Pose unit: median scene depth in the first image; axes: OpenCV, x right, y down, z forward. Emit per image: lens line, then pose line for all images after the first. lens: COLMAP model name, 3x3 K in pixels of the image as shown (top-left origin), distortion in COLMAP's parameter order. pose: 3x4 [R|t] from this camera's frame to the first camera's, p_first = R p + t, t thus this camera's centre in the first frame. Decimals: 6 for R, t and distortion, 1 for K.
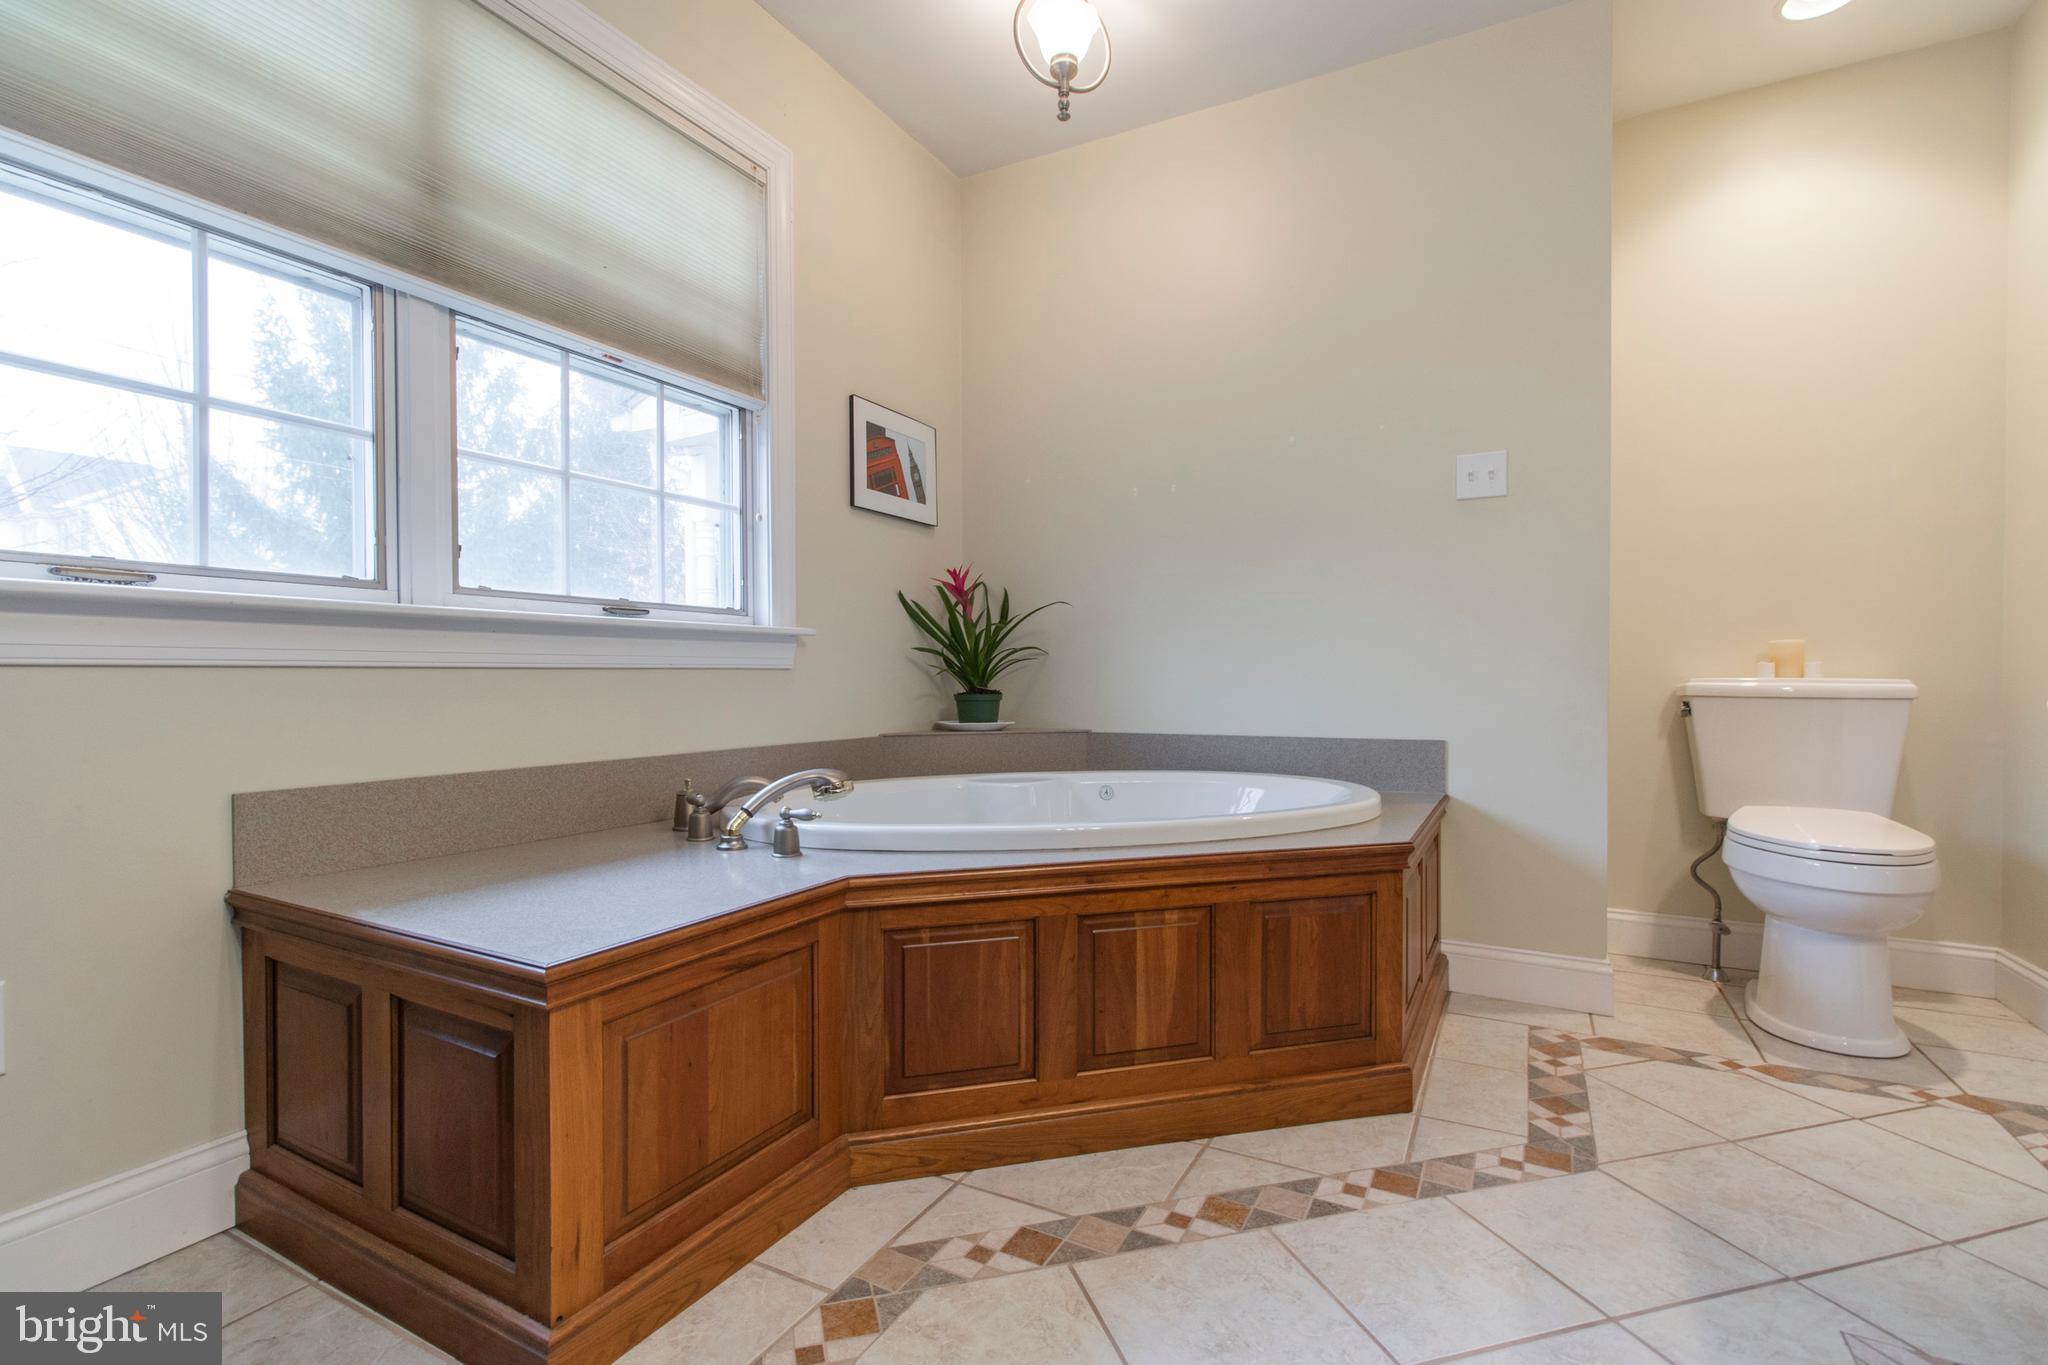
lens RADIAL K [[936.5, 0, 1014.1], [0, 936.5, 679.9], [0, 0, 1]] dist [0.002288, 0.000298]
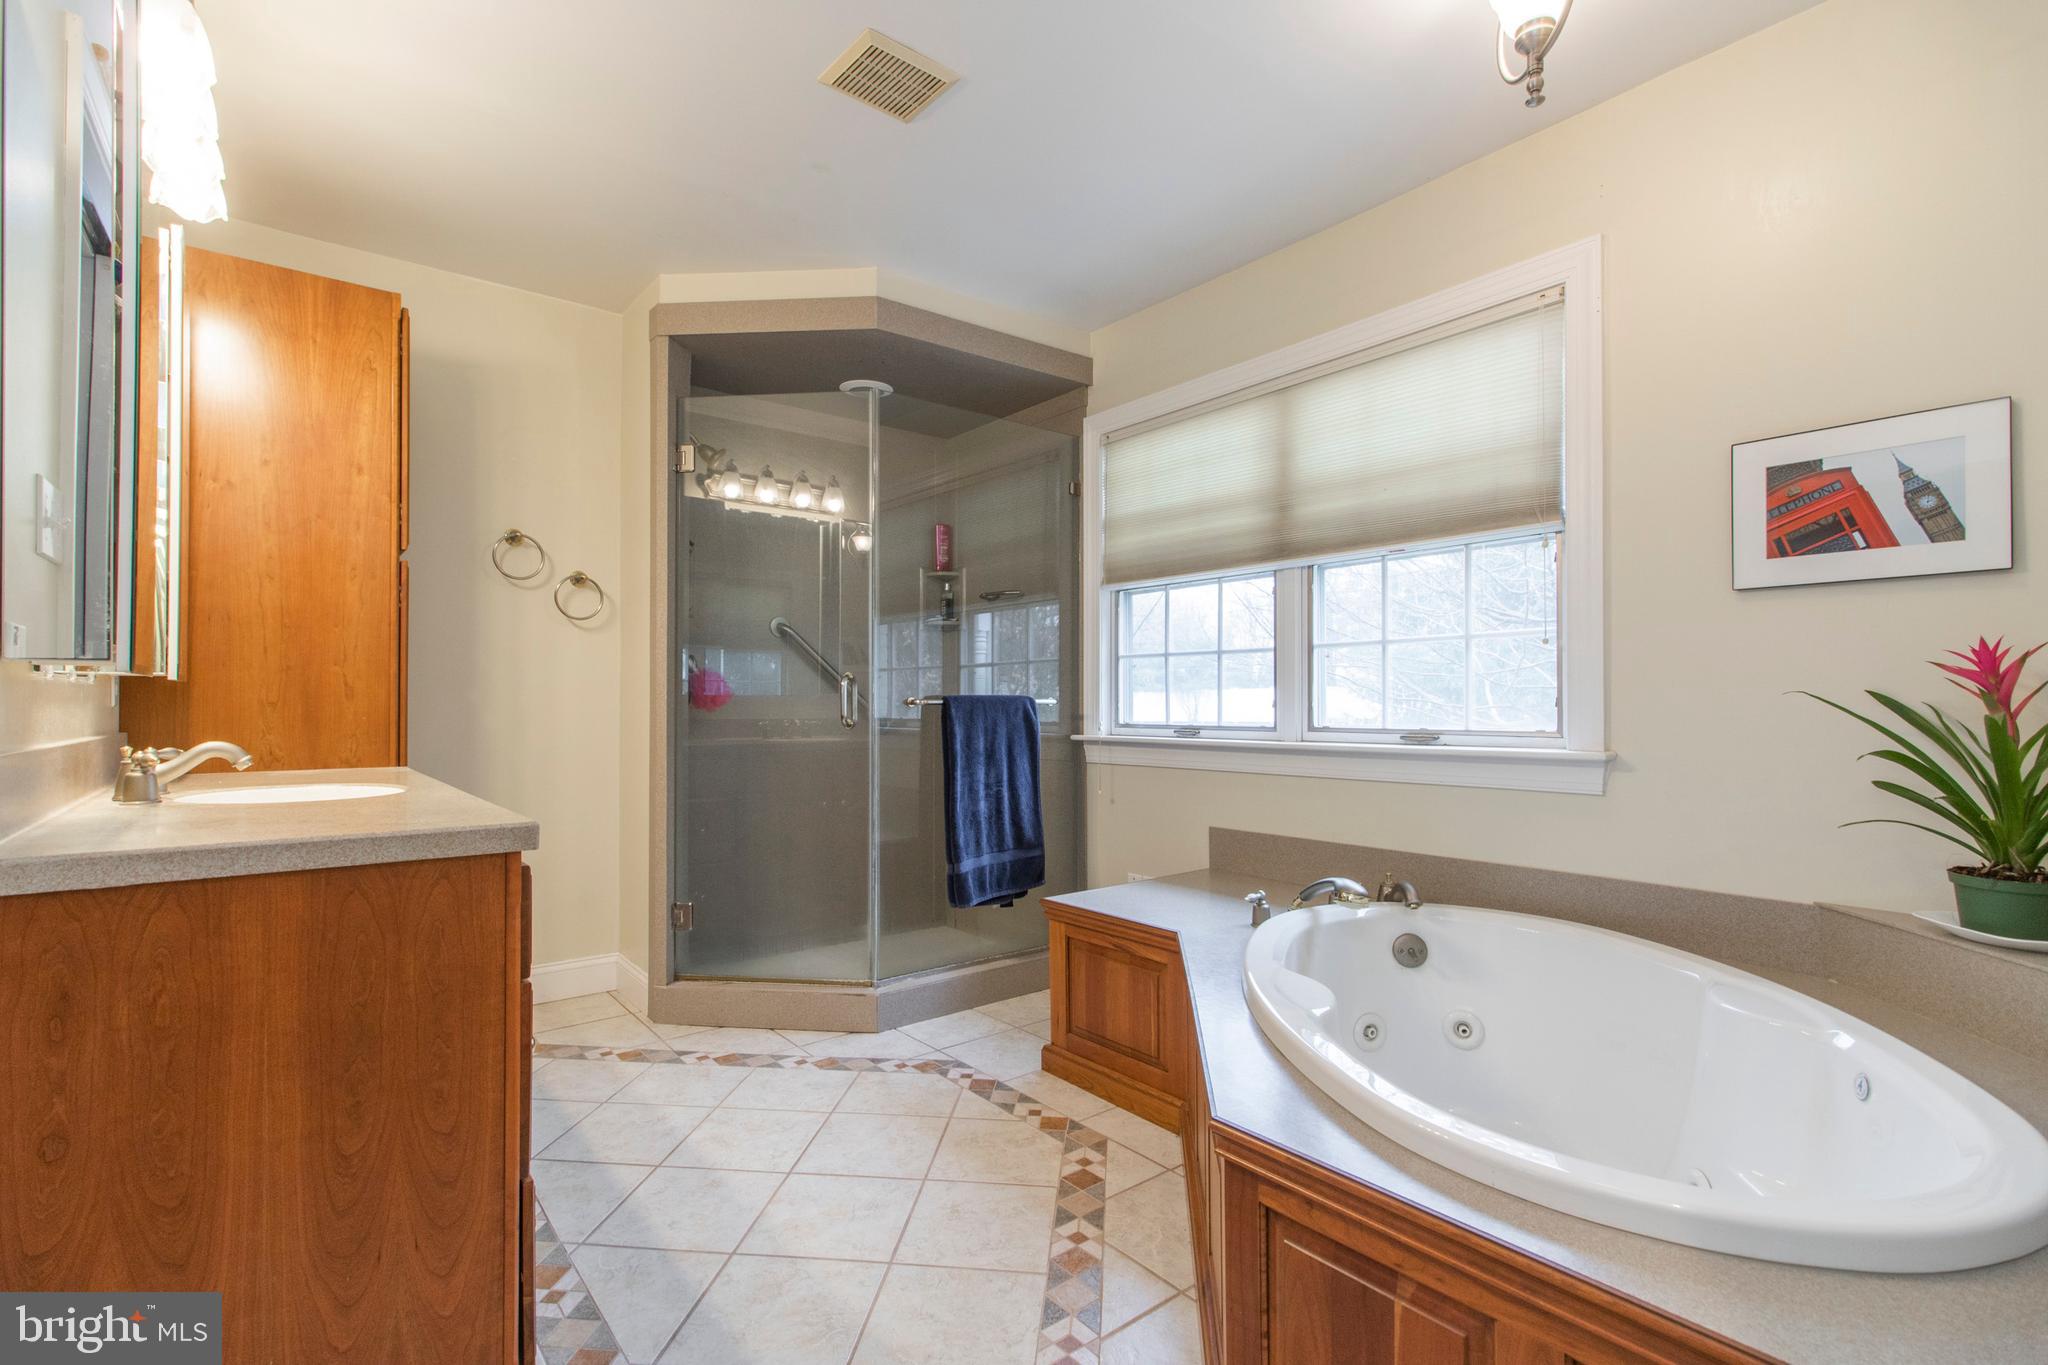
lens RADIAL K [[936.5, 0, 1014.0], [0, 936.5, 694.4], [0, 0, 1]] dist [0.002288, 0.000298]
pose [[-0.385204, -0.016516, -0.922683, 1.179039], [-0.009197, 0.999859, -0.014058, -0.131933], [0.922785, 0.003071, -0.385302, 1.174330]]
